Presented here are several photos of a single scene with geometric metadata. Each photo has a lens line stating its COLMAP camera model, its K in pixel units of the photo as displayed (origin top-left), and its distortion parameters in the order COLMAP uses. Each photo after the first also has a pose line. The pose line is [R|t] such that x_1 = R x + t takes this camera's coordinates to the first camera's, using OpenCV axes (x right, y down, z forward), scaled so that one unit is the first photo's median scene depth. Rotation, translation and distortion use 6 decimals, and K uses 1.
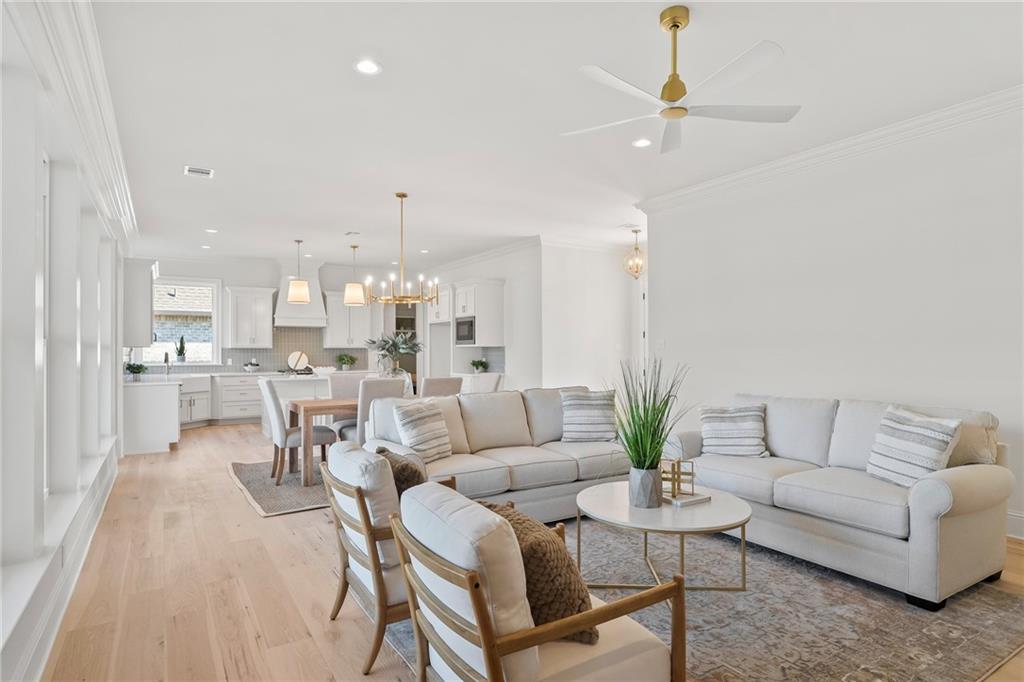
lens RADIAL K [[565.7, 0, 510.4], [0, 565.7, 348.9], [0, 0, 1]] dist [-0.006994, -0.000526]
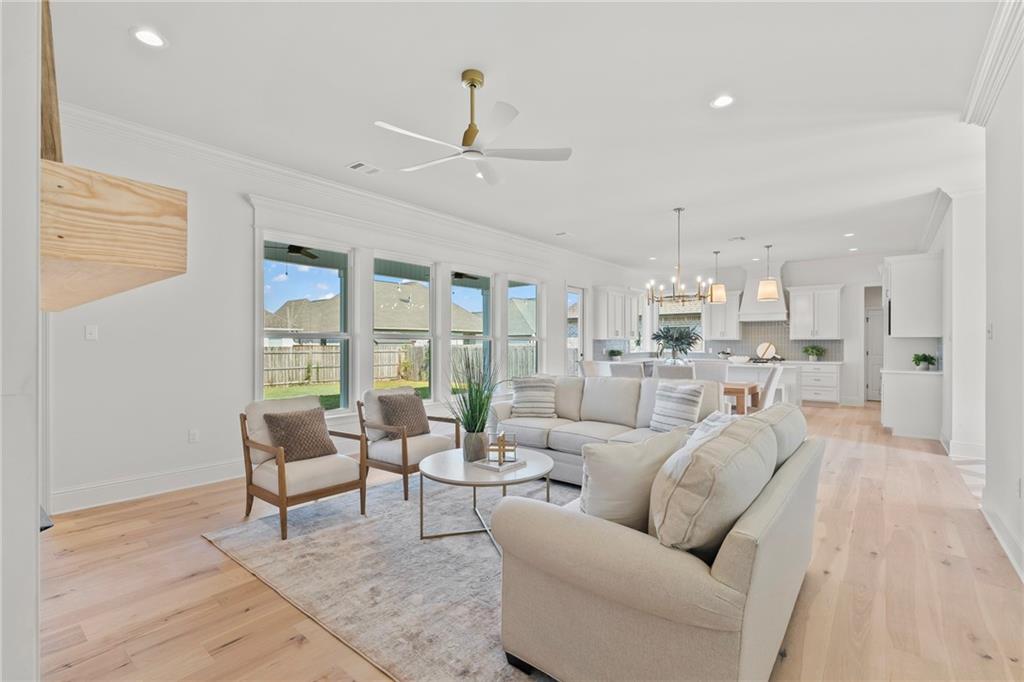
lens RADIAL K [[470.9, 0, 508.7], [0, 470.9, 345.1], [0, 0, 1]] dist [0.014466, -0.000541]
pose [[0.304259, 0.008463, -0.952552, 0.380950], [0.006099, 0.999923, 0.010831, -0.004199], [0.952570, -0.009105, 0.304184, 0.211074]]
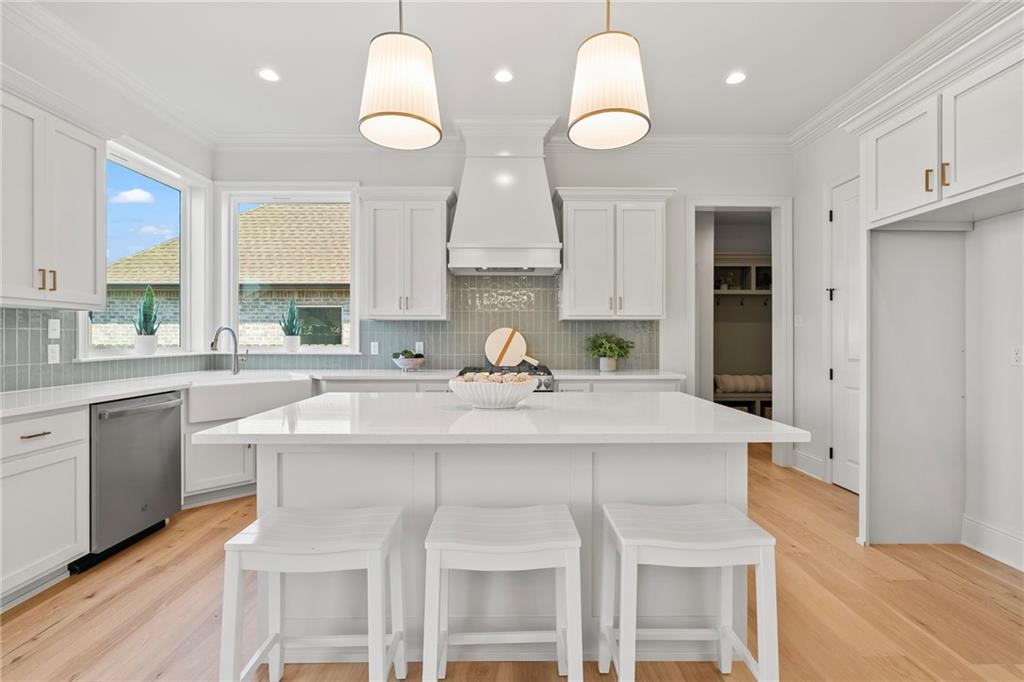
lens RADIAL K [[470.9, 0, 510.0], [0, 470.9, 341.7], [0, 0, 1]] dist [0.014466, -0.000541]
pose [[0.852896, 0.009752, -0.521990, -0.171682], [-0.001548, 0.999868, 0.016150, 0.009986], [0.522079, -0.012967, 0.852799, 0.674975]]
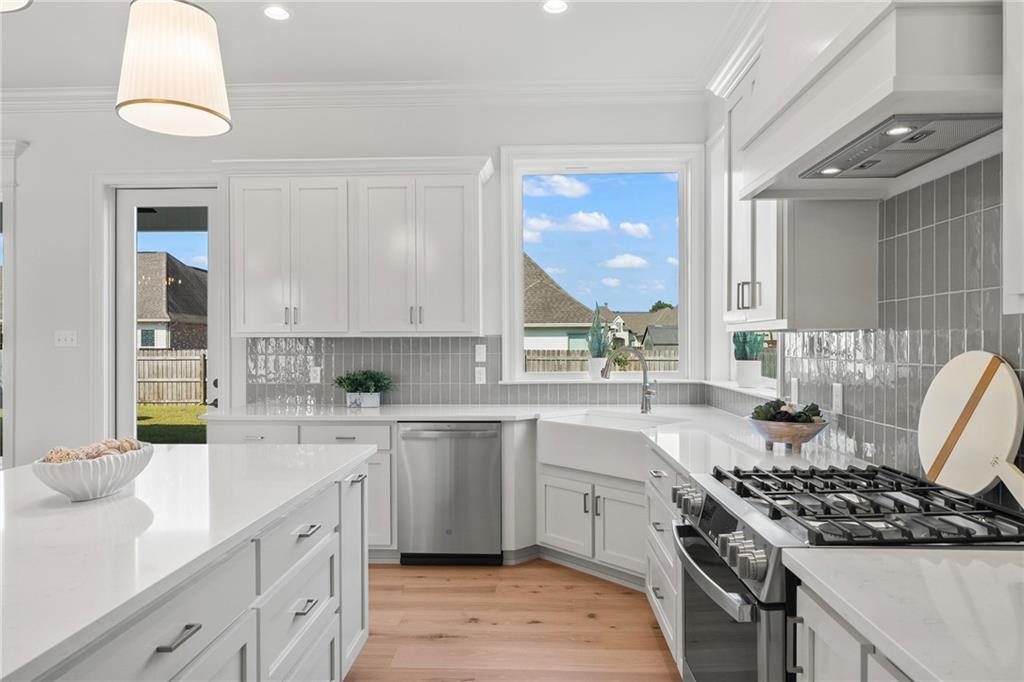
lens RADIAL K [[663.8, 0, 511.9], [0, 663.8, 344.8], [0, 0, 1]] dist [-0.002068, 0.000332]
pose [[-0.561471, 0.010265, -0.827433, -0.192300], [0.012906, 0.999910, 0.003647, 0.001366], [0.827396, -0.008631, -0.561553, 1.004299]]
